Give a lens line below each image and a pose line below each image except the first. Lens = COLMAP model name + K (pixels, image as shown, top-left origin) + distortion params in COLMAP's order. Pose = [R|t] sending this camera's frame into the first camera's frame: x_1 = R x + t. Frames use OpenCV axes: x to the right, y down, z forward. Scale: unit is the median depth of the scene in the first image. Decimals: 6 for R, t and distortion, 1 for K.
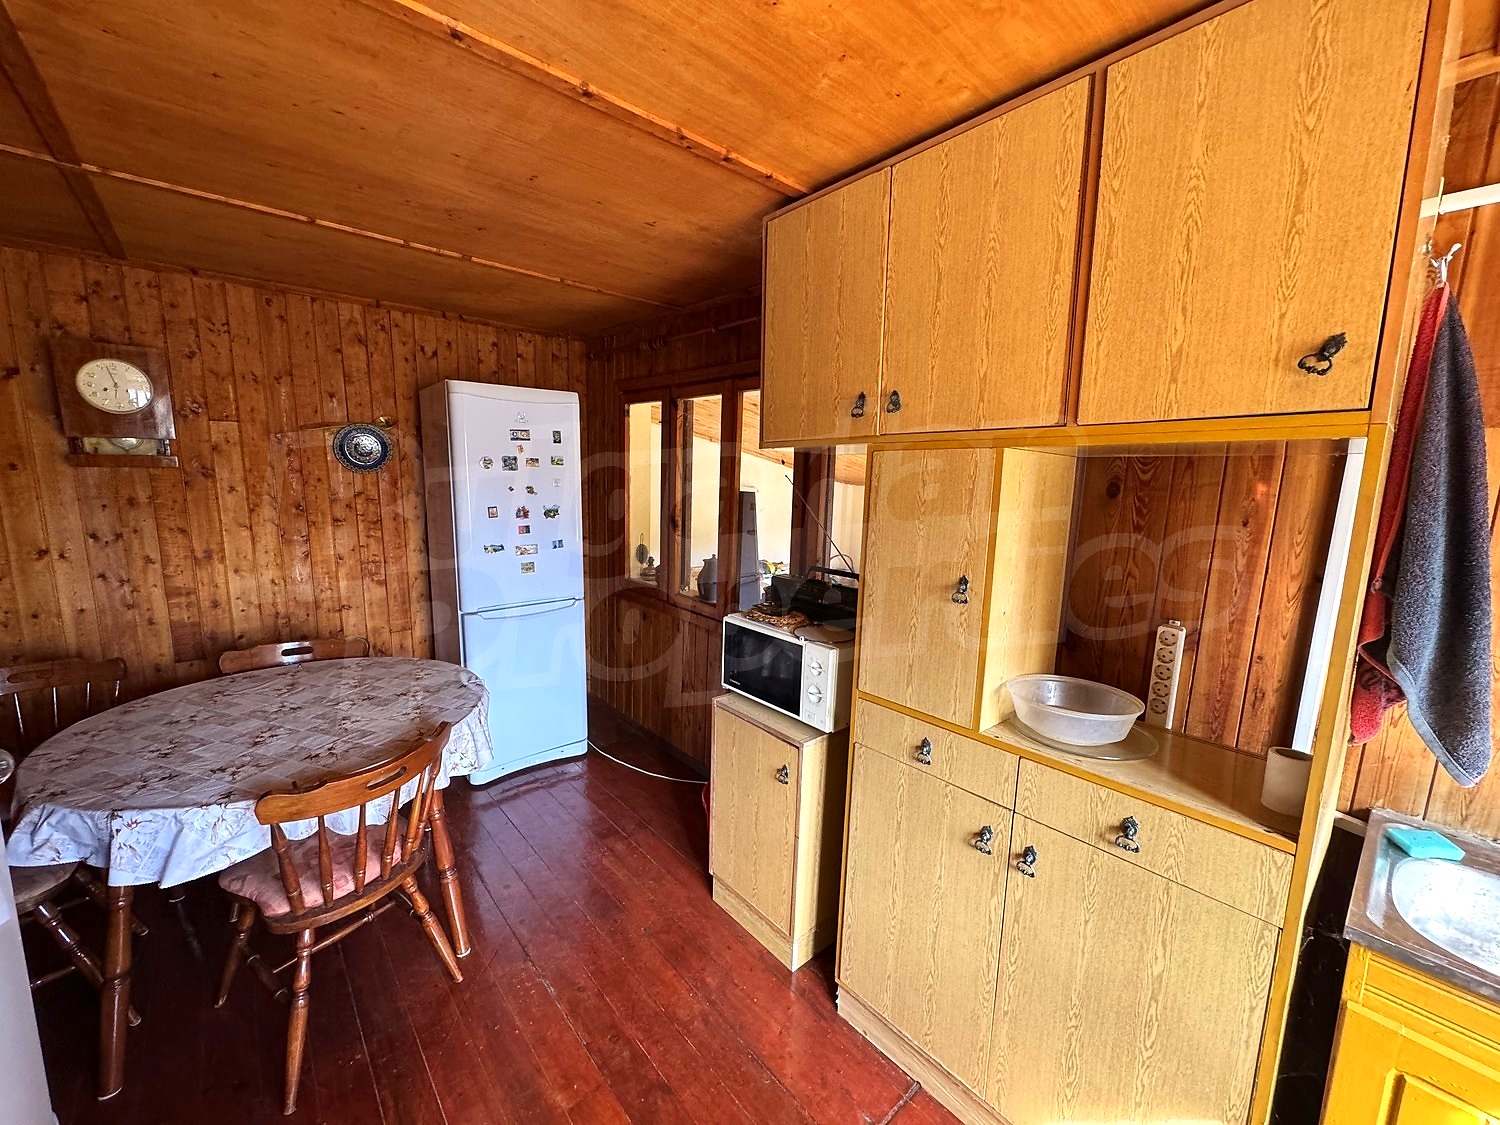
lens RADIAL K [[598.7, 0, 750.0], [0, 598.7, 562.5], [0, 0, 1]] dist [-0.000422, 0.000165]
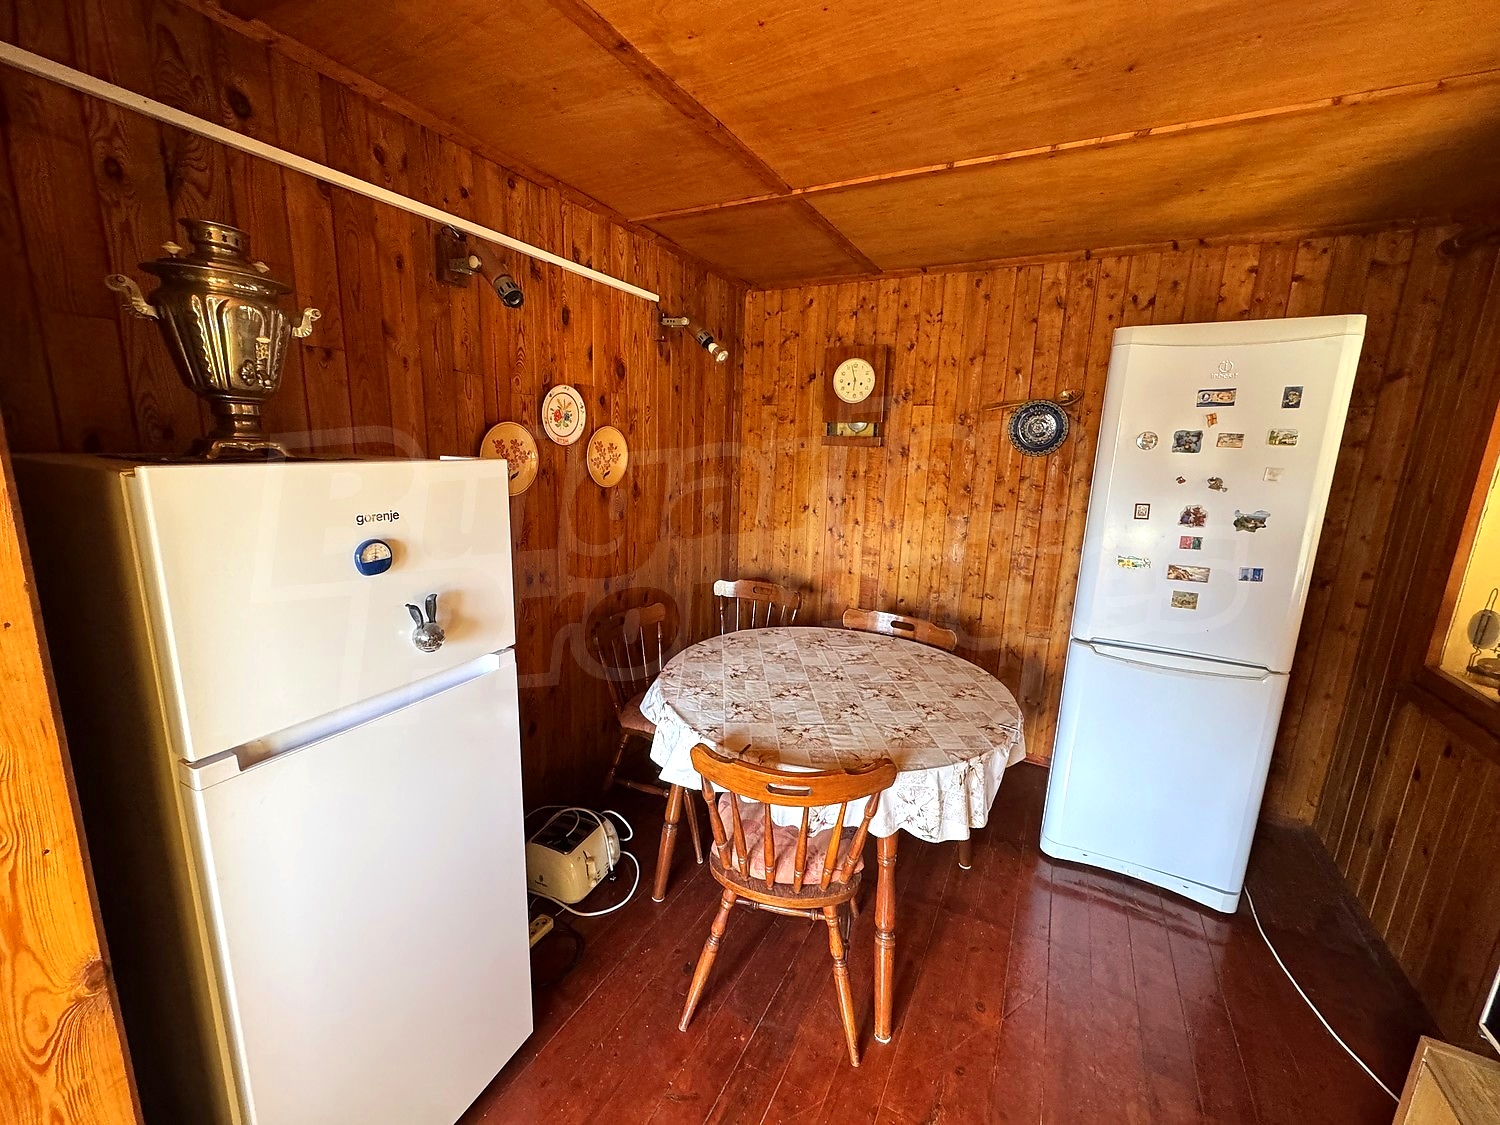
lens RADIAL K [[598.7, 0, 750.0], [0, 598.7, 562.5], [0, 0, 1]] dist [-0.000422, 0.000165]
pose [[0.352787, 0.175127, -0.919169, 0.068218], [-0.168485, 0.978162, 0.121701, -0.035013], [0.920410, 0.111931, 0.374589, 0.334706]]
